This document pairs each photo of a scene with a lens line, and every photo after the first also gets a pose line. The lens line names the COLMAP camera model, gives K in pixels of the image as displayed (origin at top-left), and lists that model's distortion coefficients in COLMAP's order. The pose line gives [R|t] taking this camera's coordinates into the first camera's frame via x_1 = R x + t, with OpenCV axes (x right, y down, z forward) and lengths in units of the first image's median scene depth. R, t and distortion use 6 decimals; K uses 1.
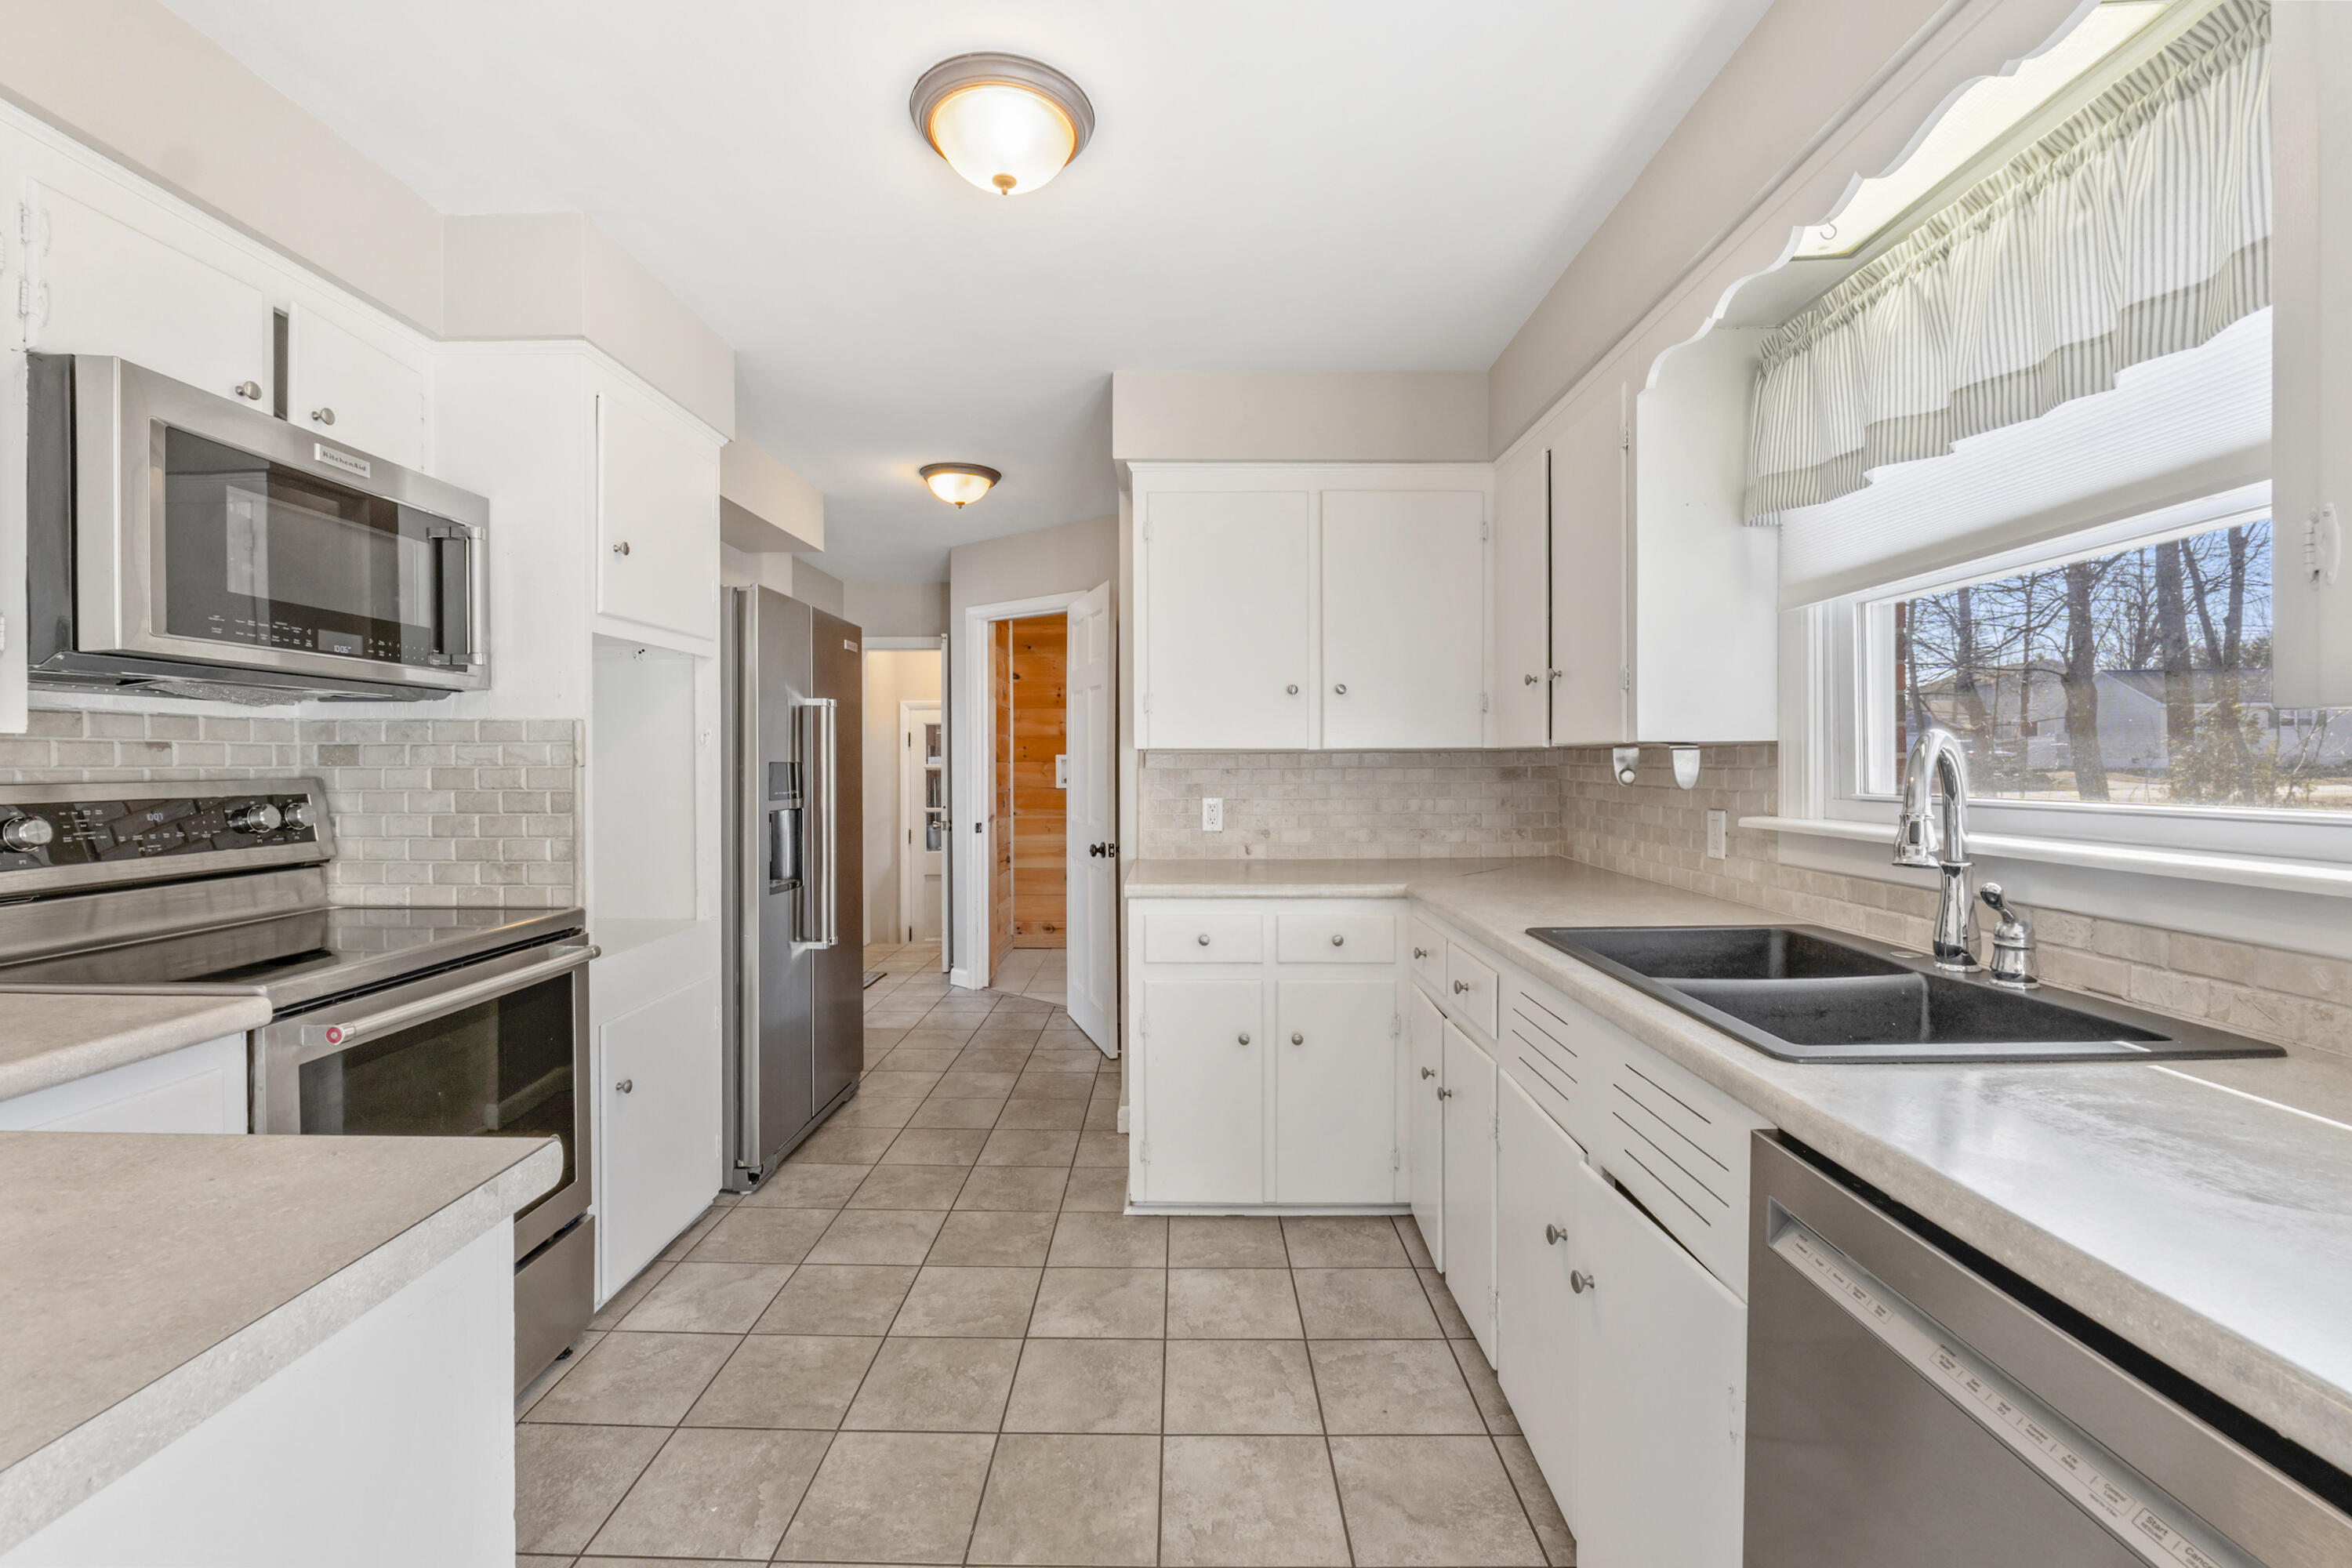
lens RADIAL K [[985.7, 0, 1165.6], [0, 985.7, 768.6], [0, 0, 1]] dist [-0.008317, 0.000816]
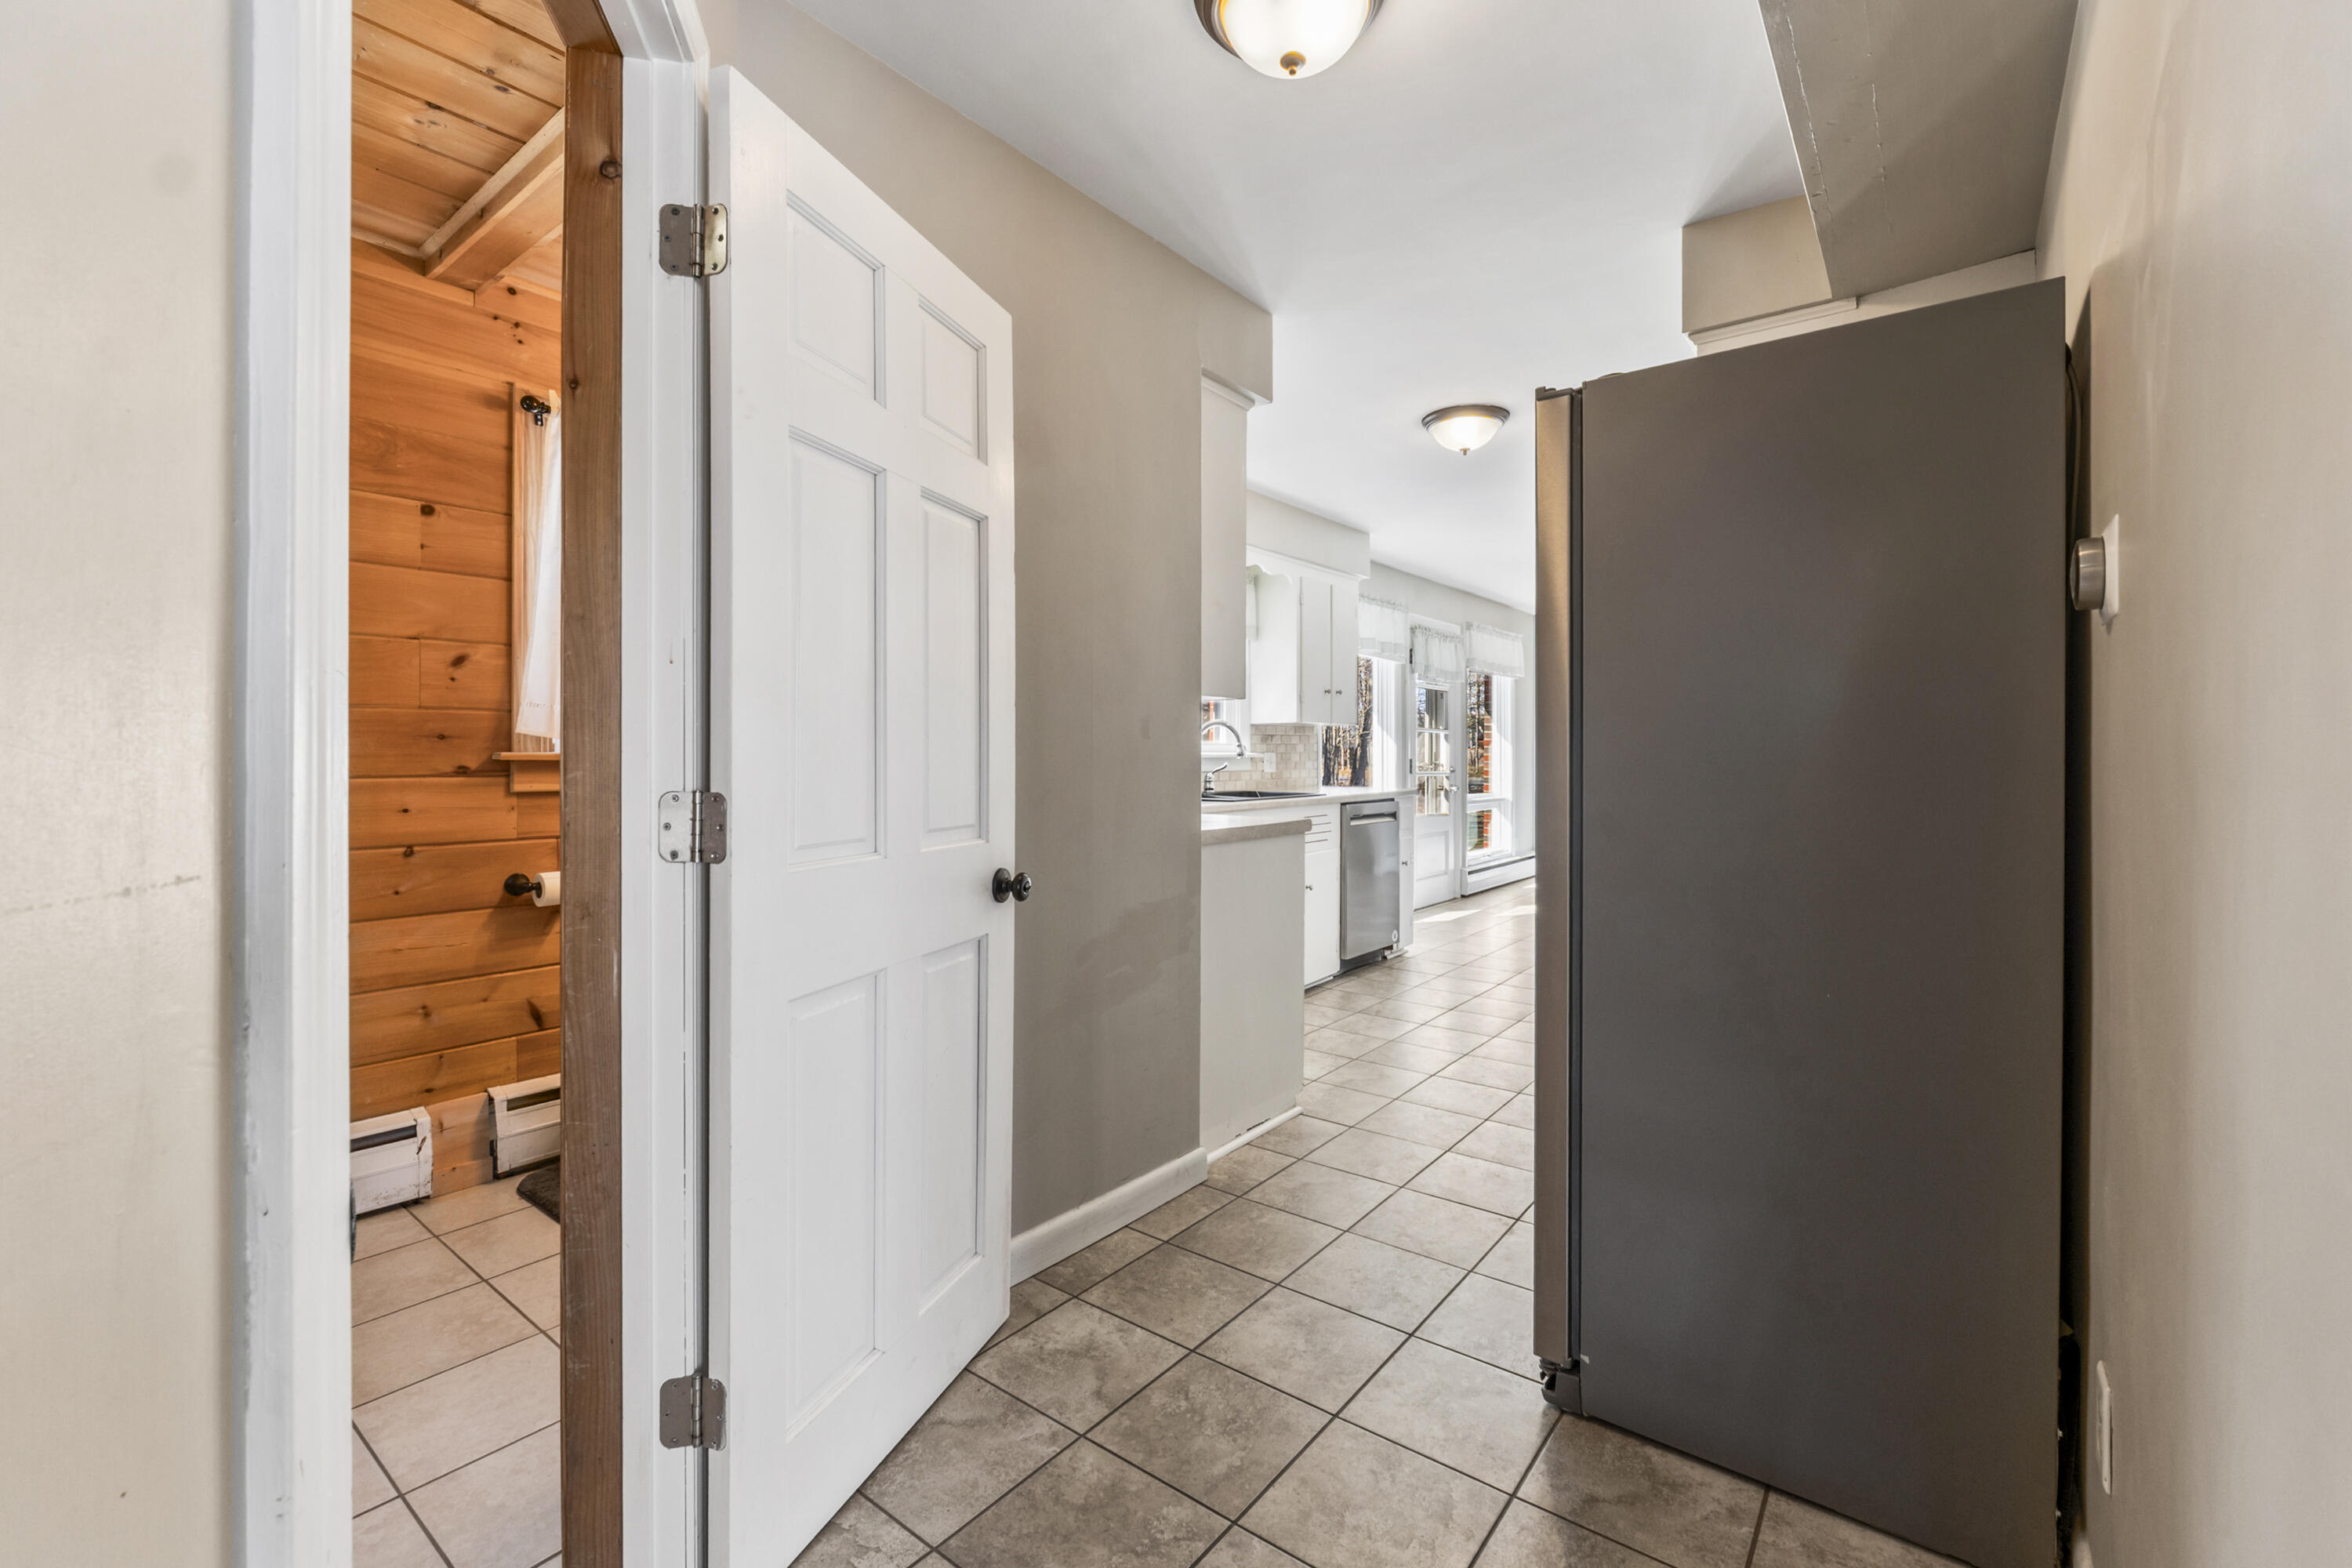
lens RADIAL K [[1002.3, 0, 1167.4], [0, 1002.3, 757.7], [0, 0, 1]] dist [-0.010494, 0.000277]
pose [[-0.798698, 0.000209, 0.601732, -0.638229], [0.005510, 0.999961, 0.006966, 0.036778], [-0.601707, 0.008879, -0.798667, 2.094859]]
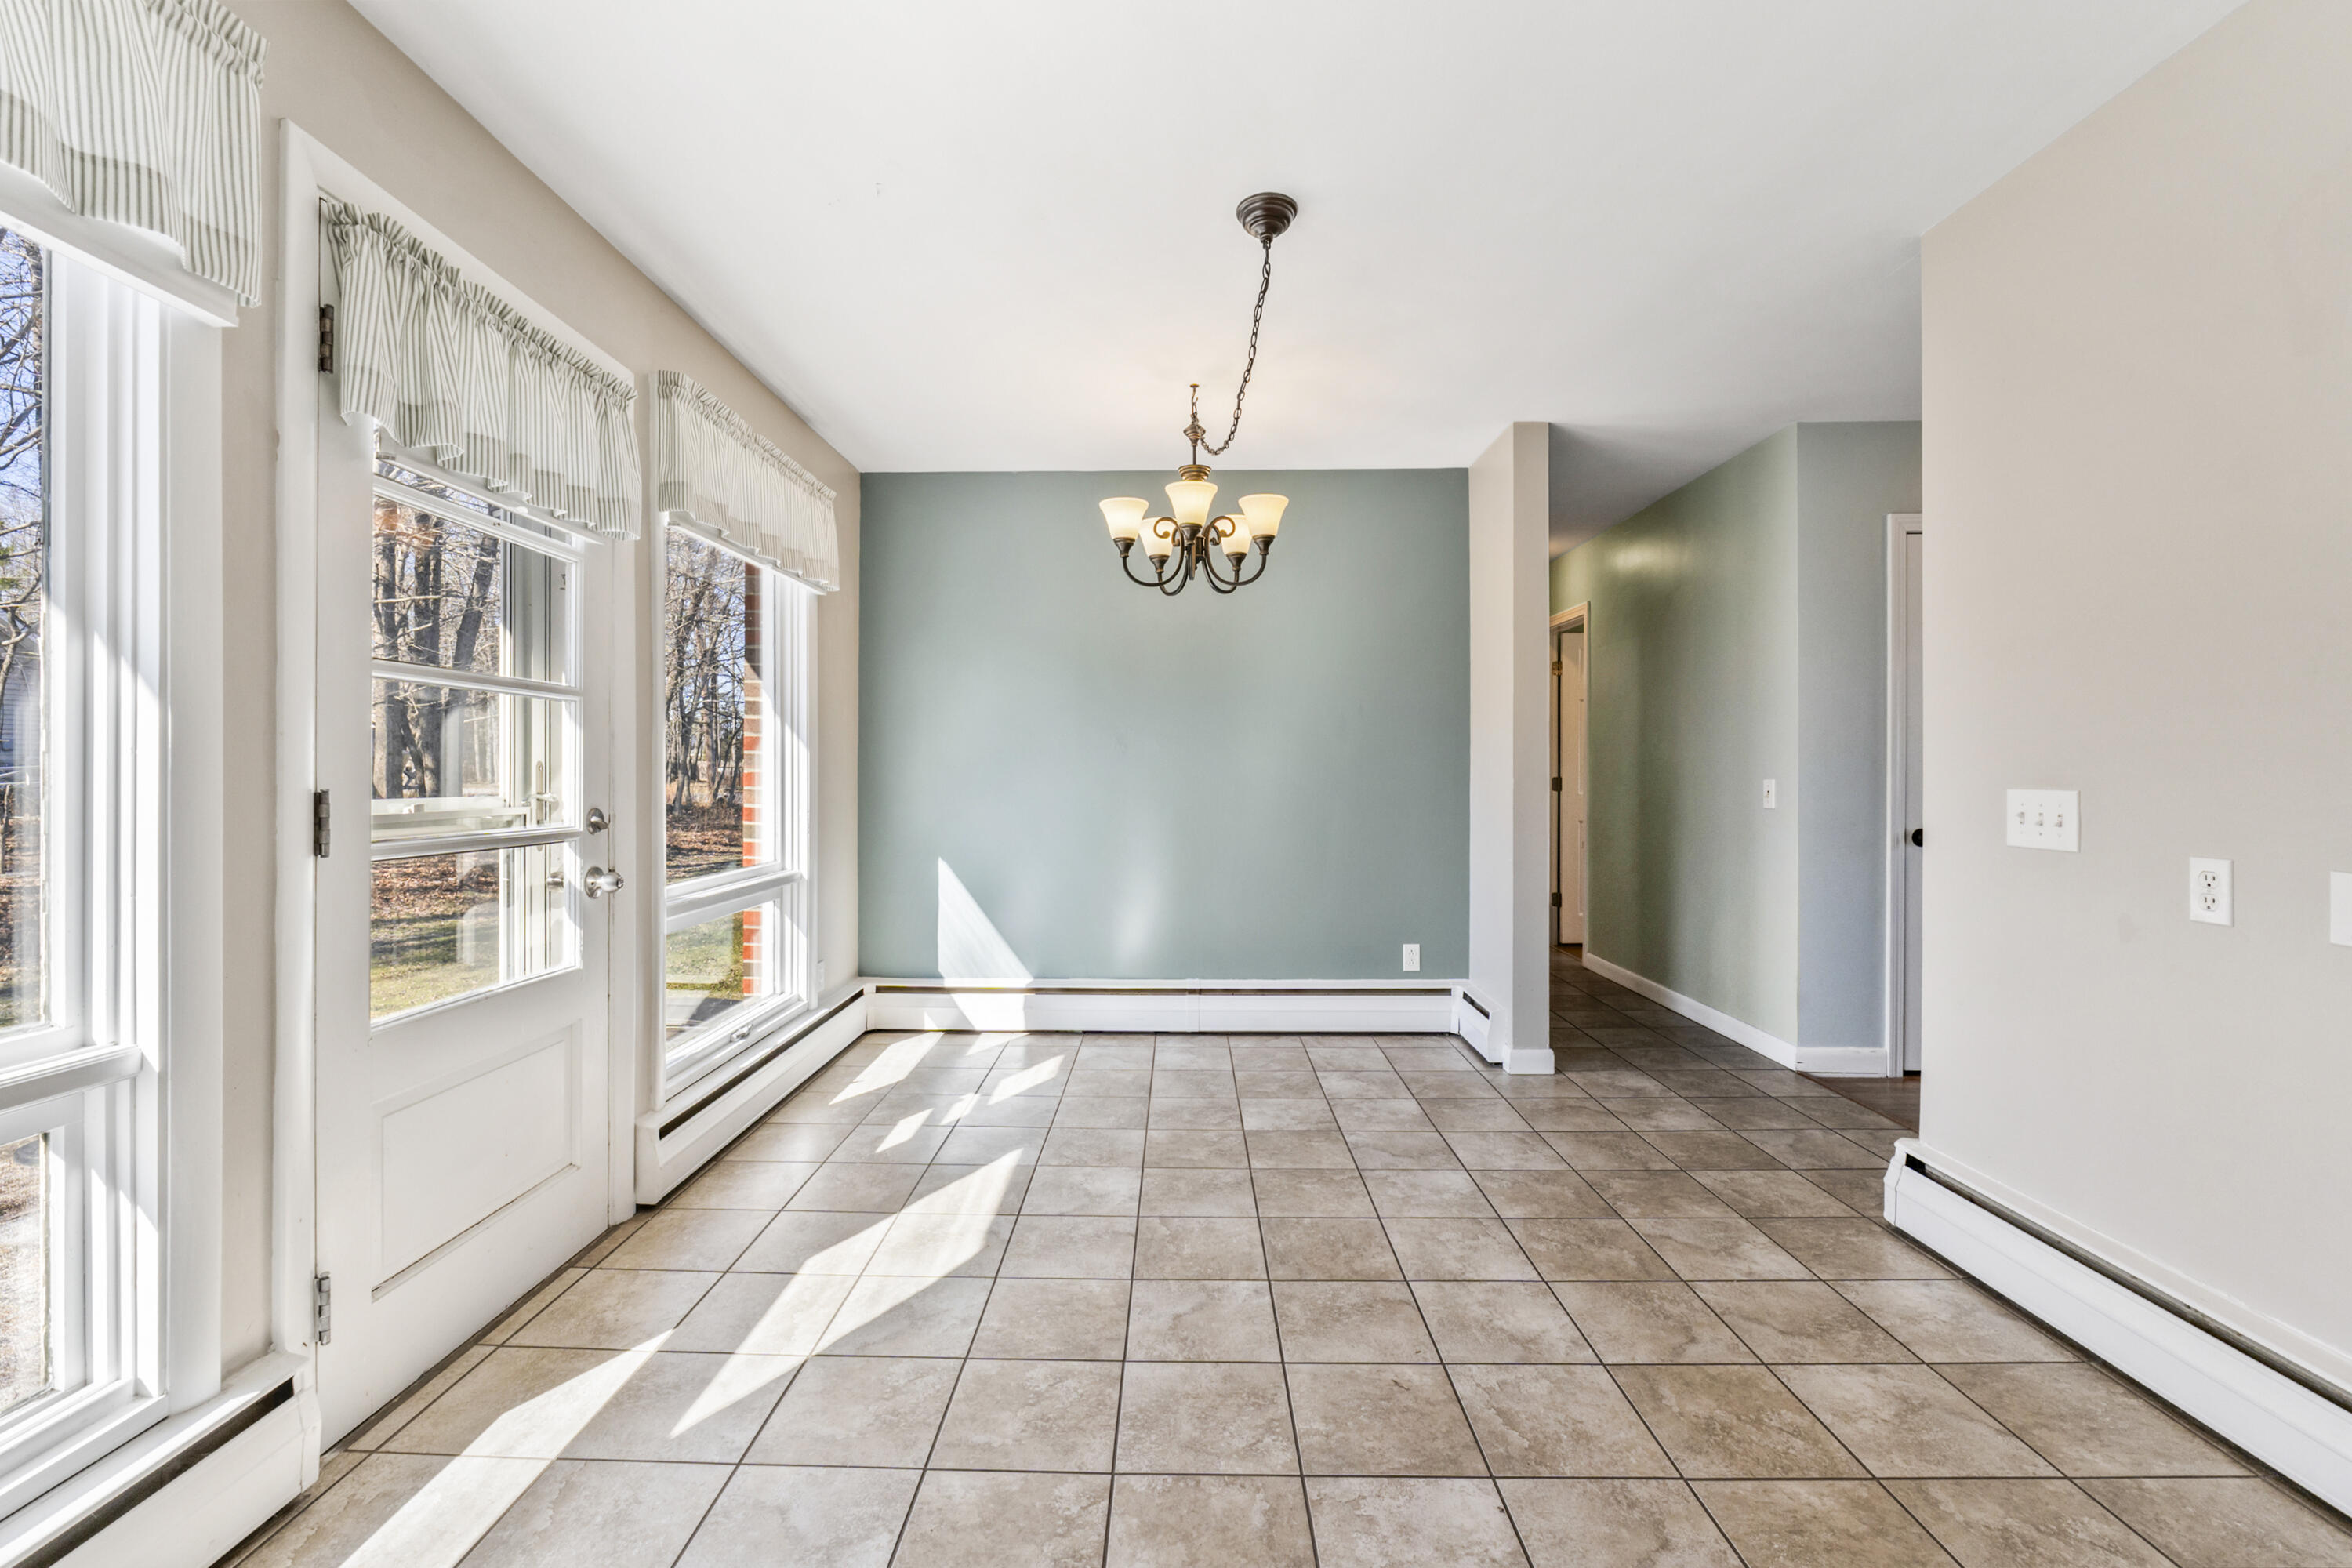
lens RADIAL K [[985.7, 0, 1165.6], [0, 985.7, 768.6], [0, 0, 1]] dist [-0.008317, 0.000816]
pose [[-0.999999, -0.000439, 0.001494, -0.054526], [-0.000433, 0.999993, 0.003826, 0.047270], [-0.001496, 0.003825, -0.999992, 0.136078]]
